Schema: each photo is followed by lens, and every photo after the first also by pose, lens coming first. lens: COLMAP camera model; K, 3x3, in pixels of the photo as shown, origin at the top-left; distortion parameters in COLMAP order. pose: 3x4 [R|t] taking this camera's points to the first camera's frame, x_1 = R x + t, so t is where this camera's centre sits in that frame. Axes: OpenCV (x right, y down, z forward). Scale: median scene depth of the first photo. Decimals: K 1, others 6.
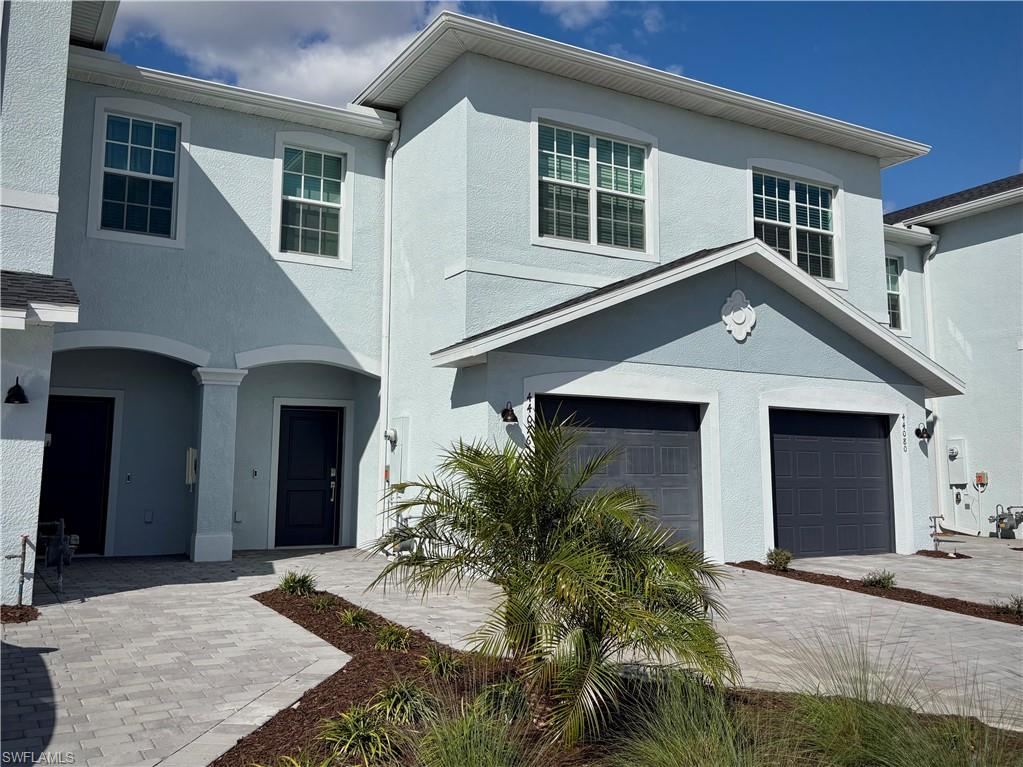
lens RADIAL K [[843.6, 0, 515.5], [0, 843.6, 354.5], [0, 0, 1]] dist [0.080299, -0.114469]
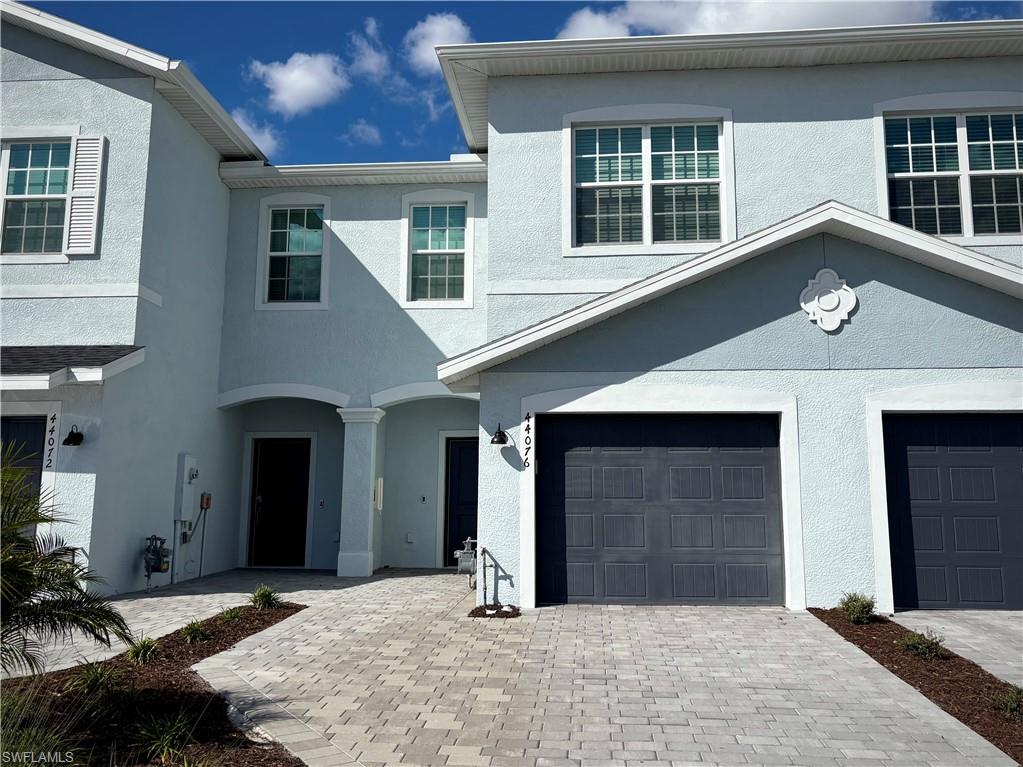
lens RADIAL K [[777.8, 0, 516.4], [0, 777.8, 381.0], [0, 0, 1]] dist [0.066005, -0.089715]
pose [[0.843720, -0.083497, -0.530249, 0.399740], [0.076665, 0.996445, -0.034919, 0.033183], [0.531280, -0.011190, 0.847123, 0.214057]]
